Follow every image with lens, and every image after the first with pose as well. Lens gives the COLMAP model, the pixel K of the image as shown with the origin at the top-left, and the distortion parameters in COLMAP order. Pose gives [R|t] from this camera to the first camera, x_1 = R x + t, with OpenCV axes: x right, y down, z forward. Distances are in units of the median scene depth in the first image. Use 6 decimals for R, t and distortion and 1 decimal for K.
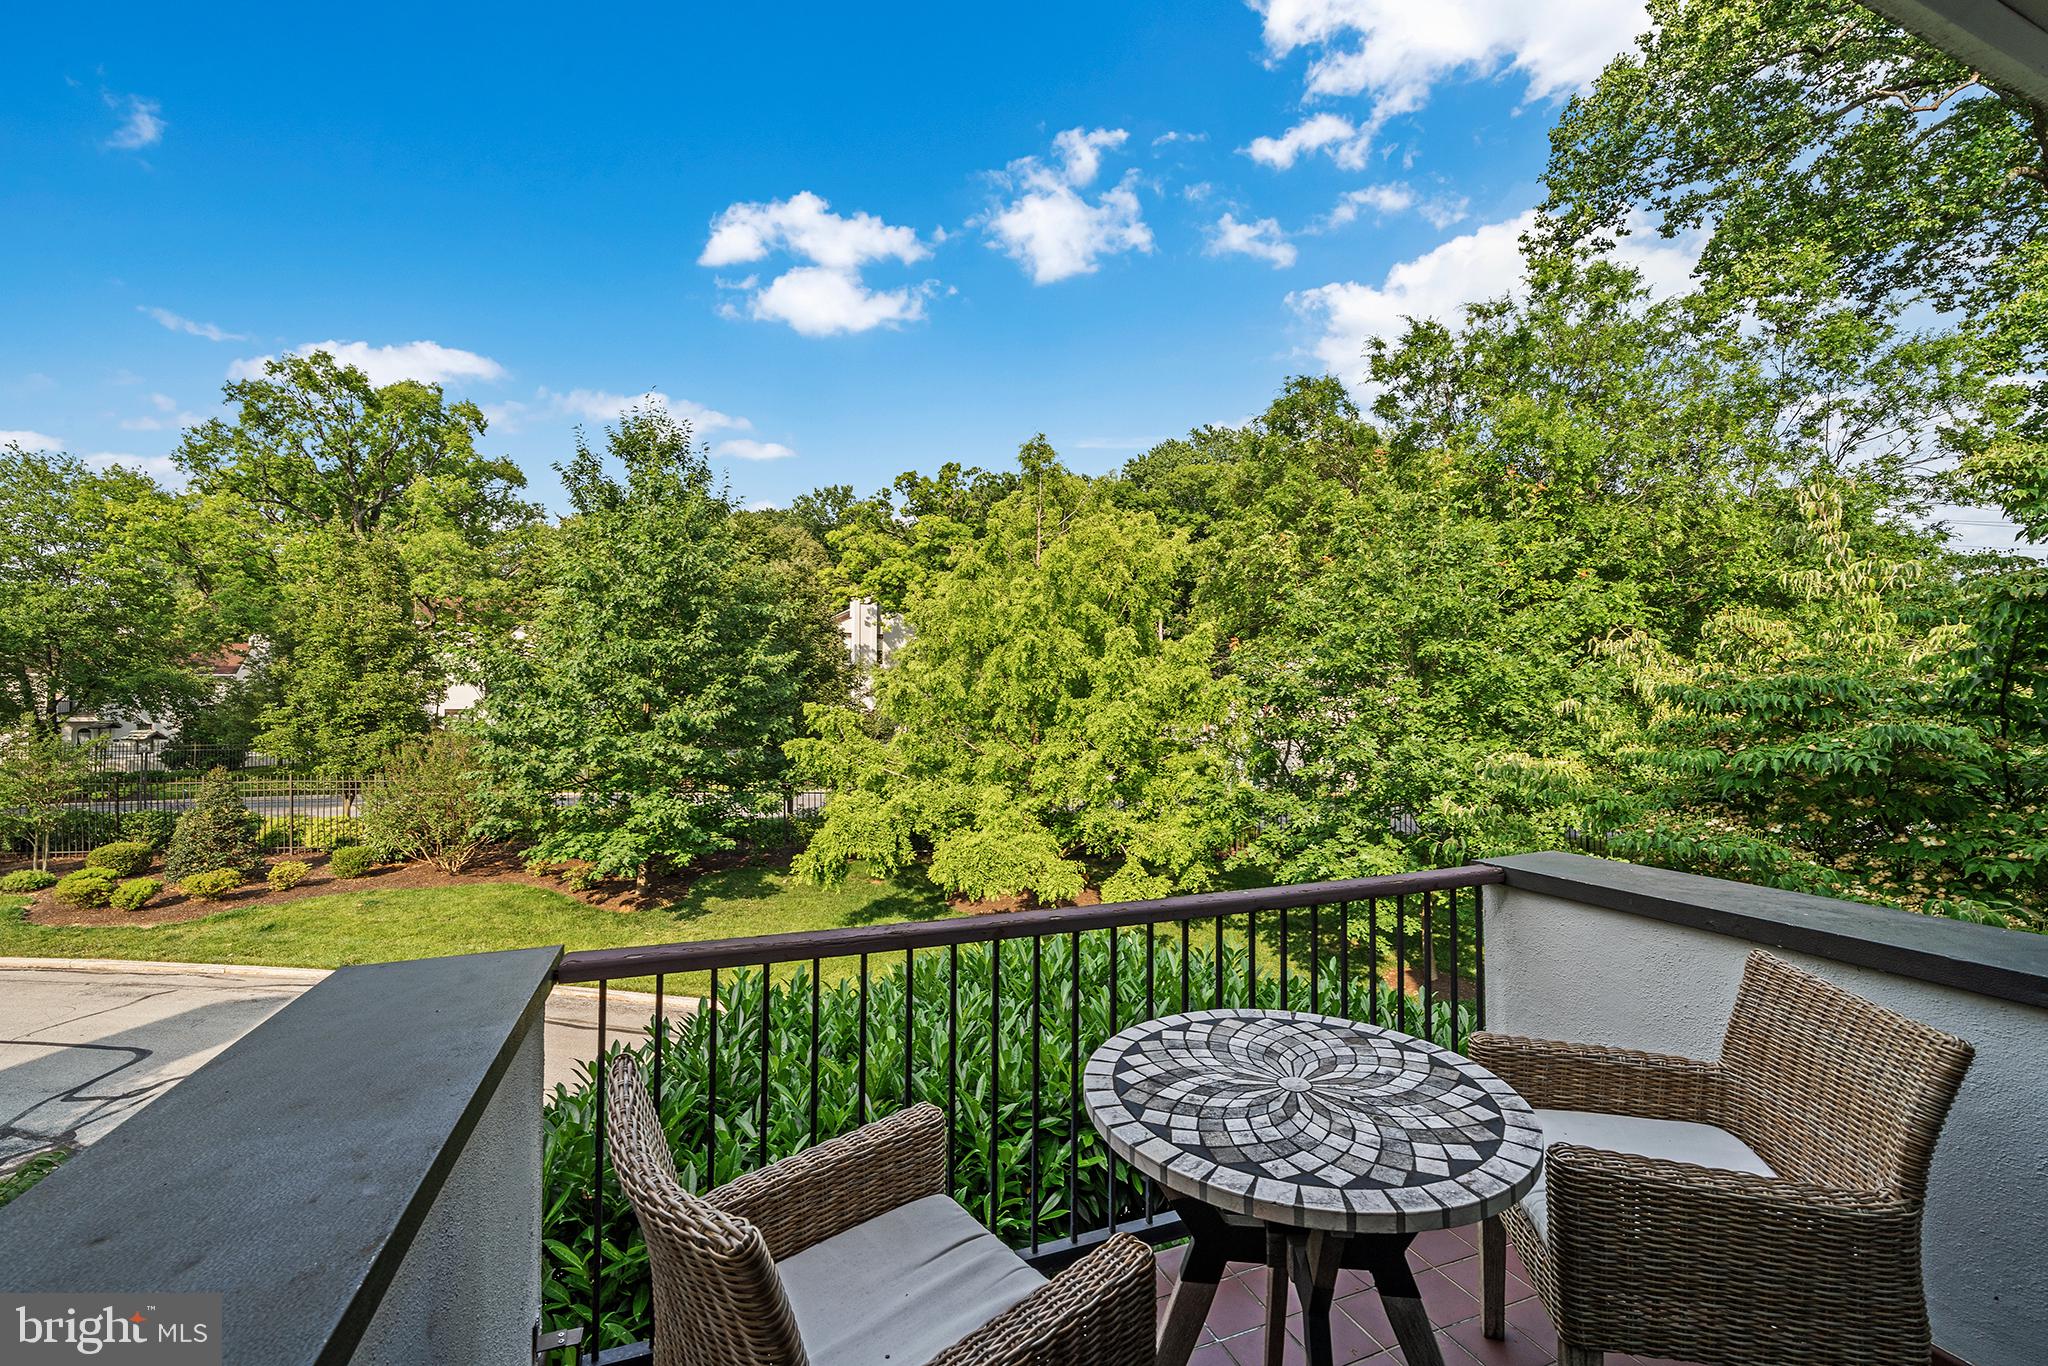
lens RADIAL K [[806.1, 0, 1018.4], [0, 806.1, 683.1], [0, 0, 1]] dist [-0.002504, -0.000211]
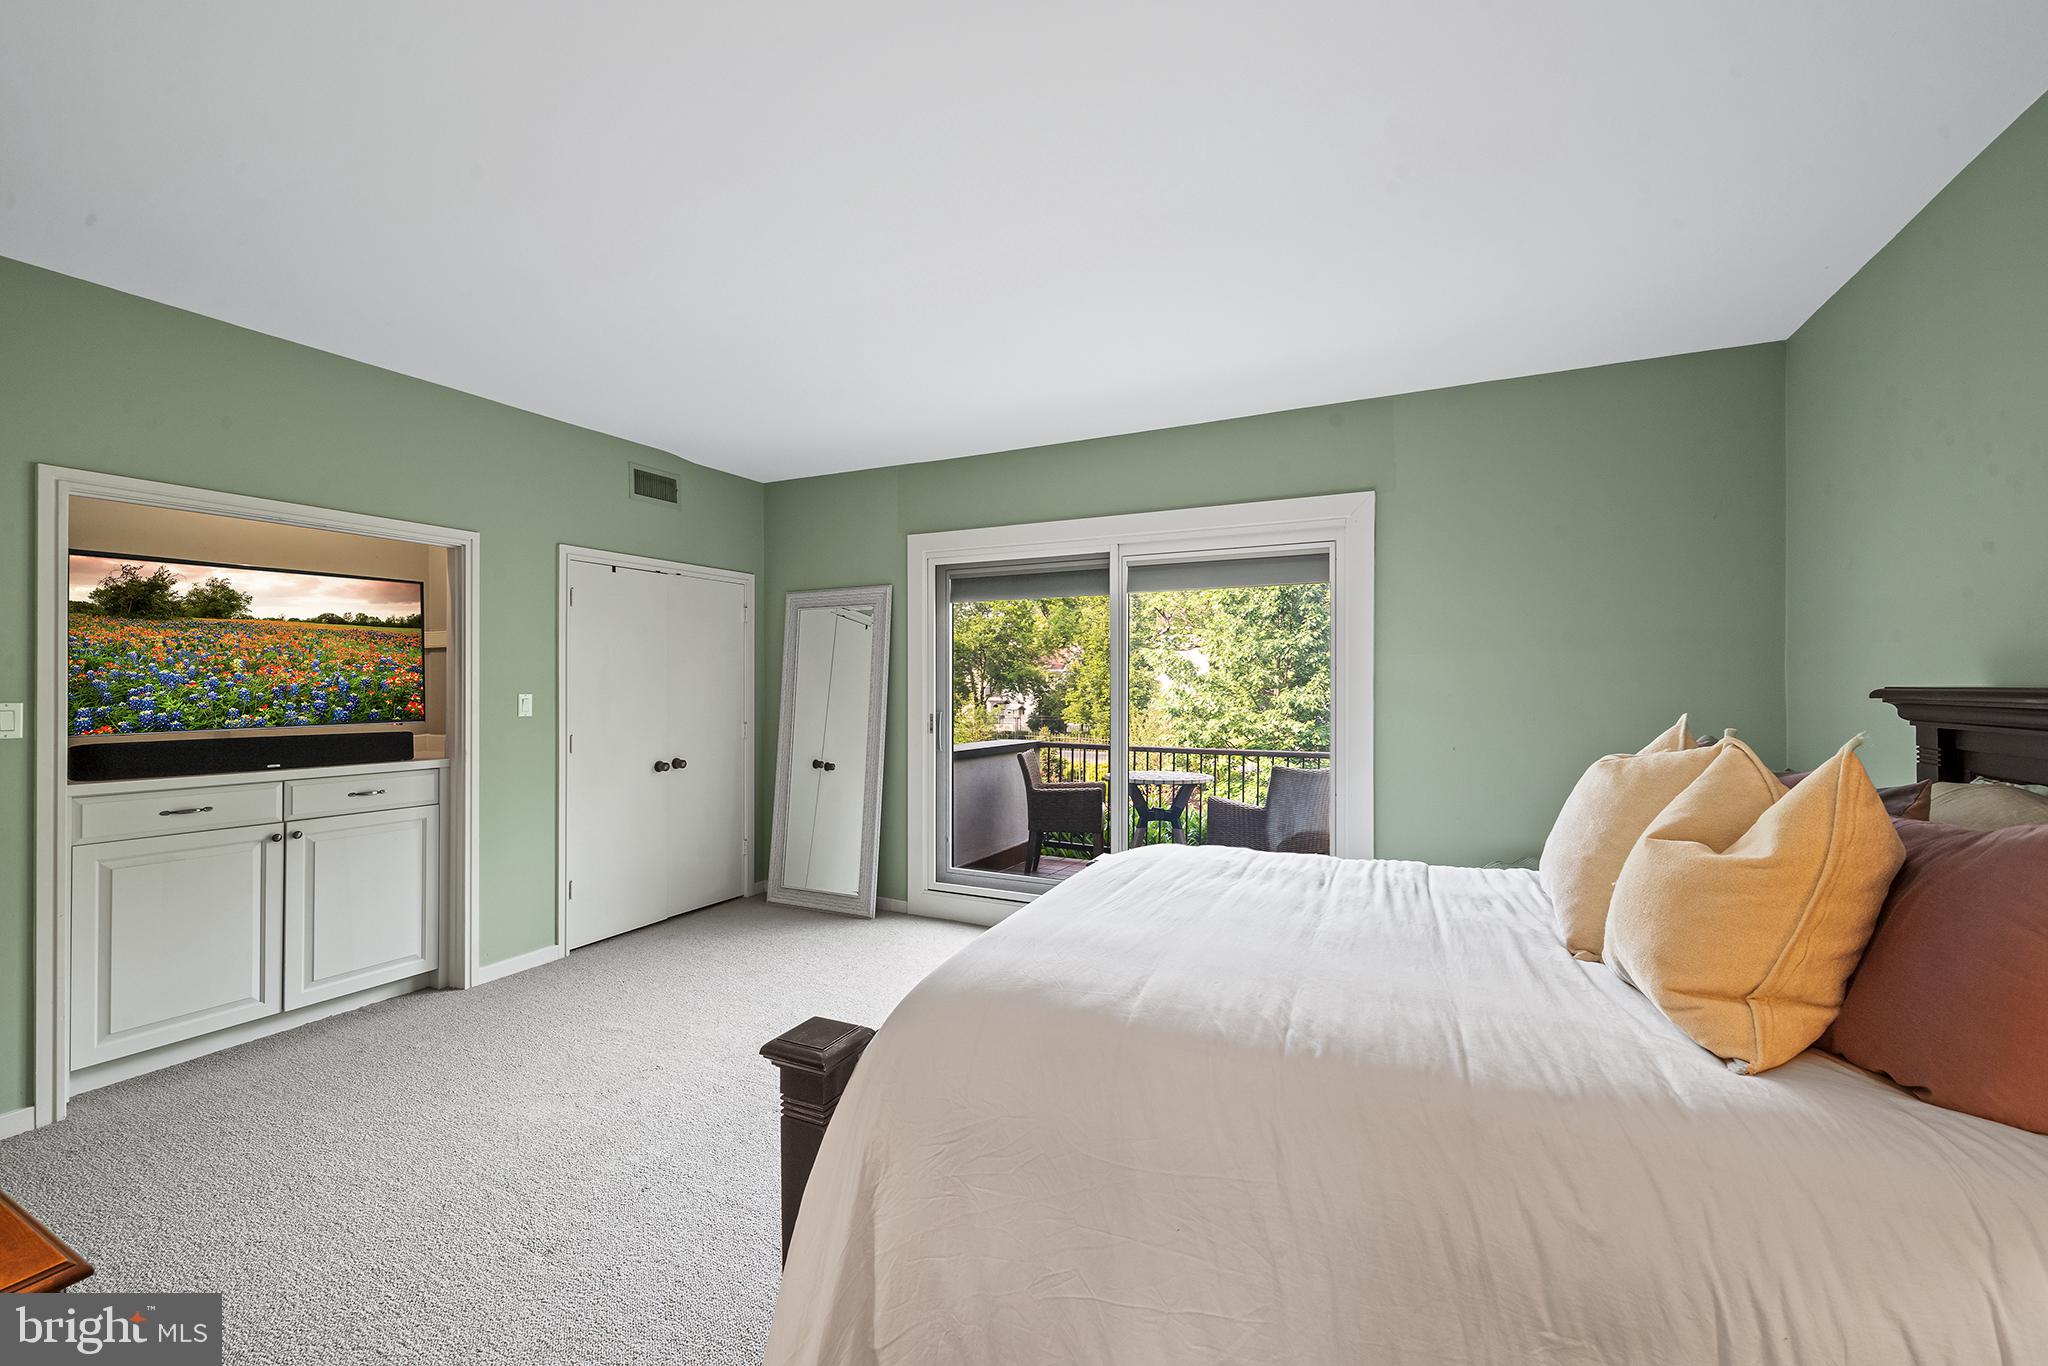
lens RADIAL K [[839.0, 0, 1021.7], [0, 839.0, 681.6], [0, 0, 1]] dist [0.001693, 0.000039]
pose [[0.671829, -0.004051, -0.740696, 0.219893], [0.012589, 0.999903, 0.005950, 0.000864], [0.740600, -0.013322, 0.671815, -0.170972]]
